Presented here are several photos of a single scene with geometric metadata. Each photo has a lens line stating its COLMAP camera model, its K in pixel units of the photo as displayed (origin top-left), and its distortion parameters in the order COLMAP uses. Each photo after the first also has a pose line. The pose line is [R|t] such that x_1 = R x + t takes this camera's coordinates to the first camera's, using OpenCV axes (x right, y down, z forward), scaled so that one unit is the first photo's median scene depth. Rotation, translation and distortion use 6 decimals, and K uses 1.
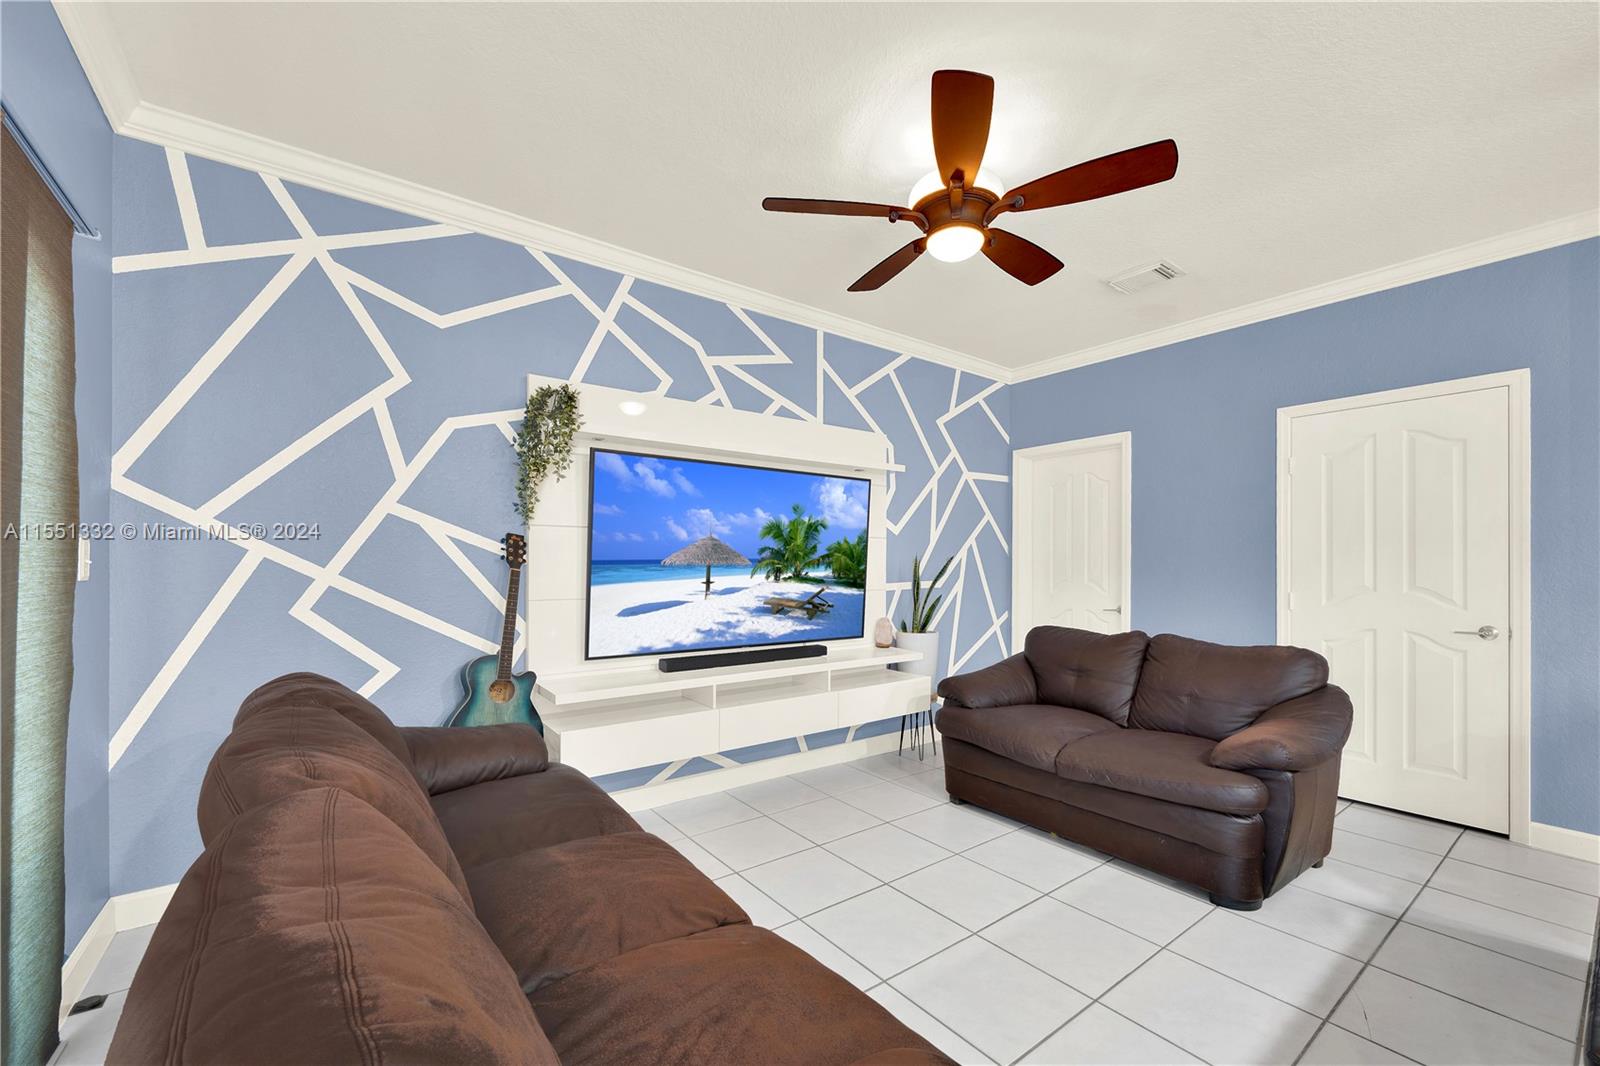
lens RADIAL K [[651.6, 0, 810.7], [0, 651.6, 567.4], [0, 0, 1]] dist [-0.002040, -0.000344]
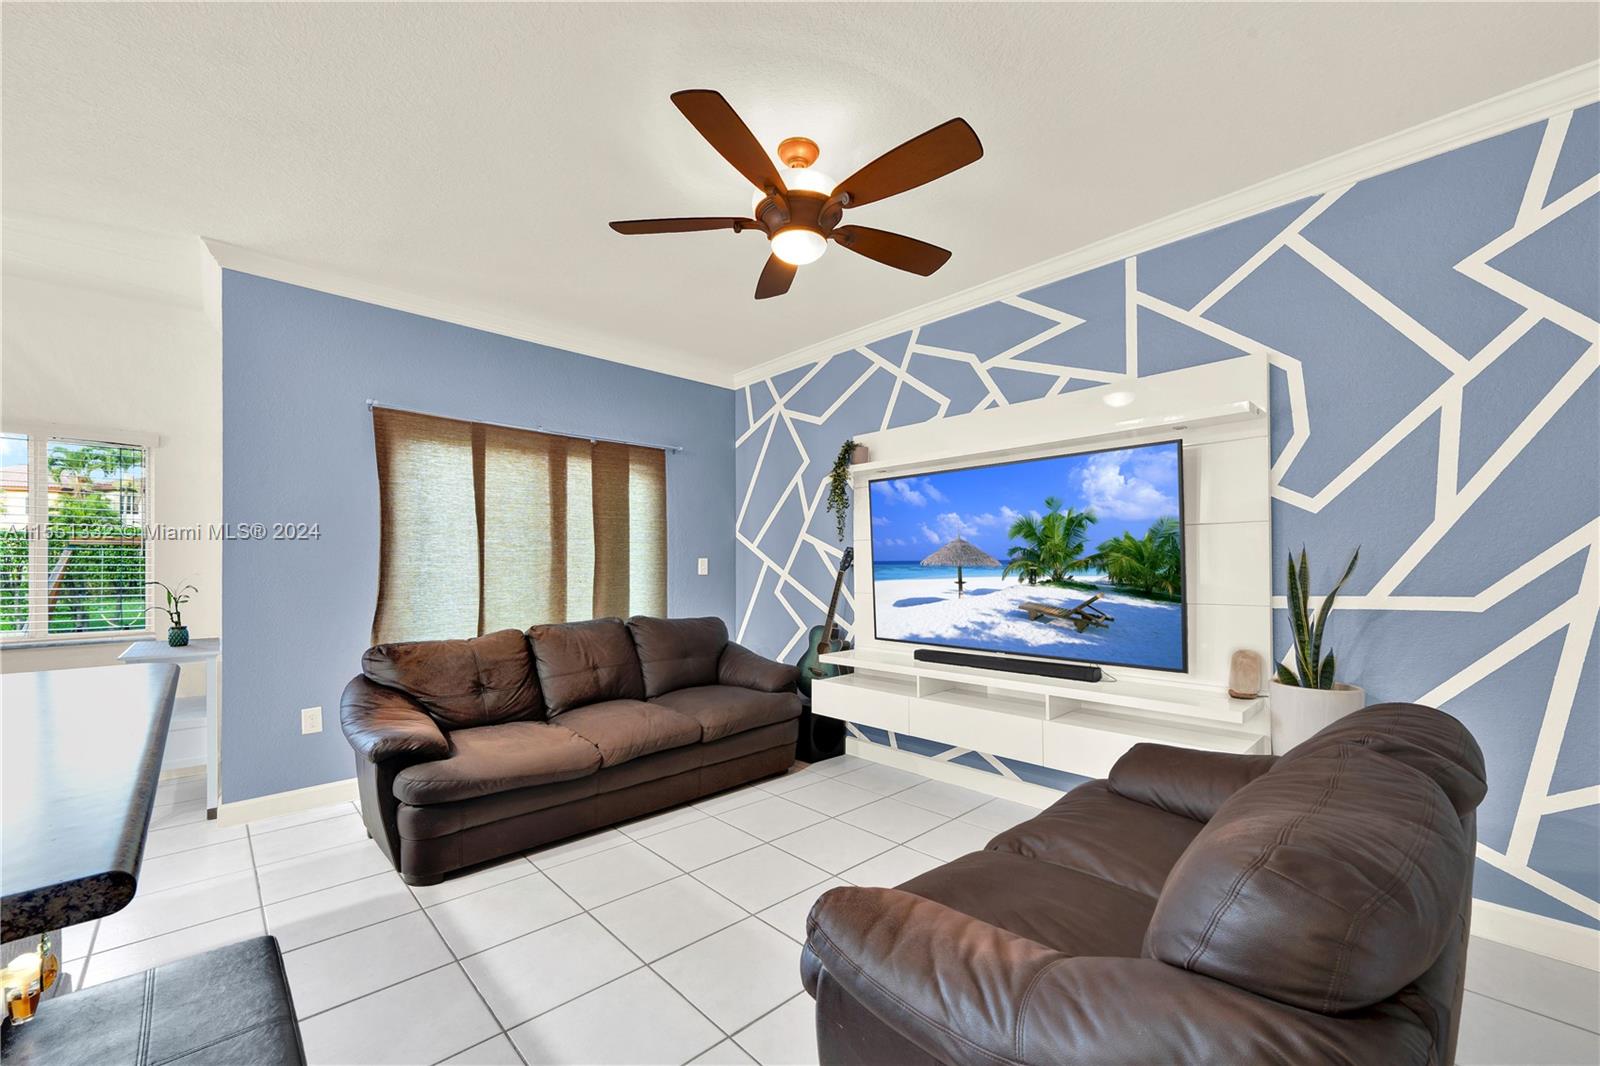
lens RADIAL K [[647.6, 0, 807.8], [0, 647.6, 563.5], [0, 0, 1]] dist [0.001389, 0.000048]
pose [[0.104322, -0.007512, -0.994515, 0.813389], [0.005264, 0.999962, -0.007001, -0.003674], [0.994530, -0.004505, 0.104357, 0.611896]]
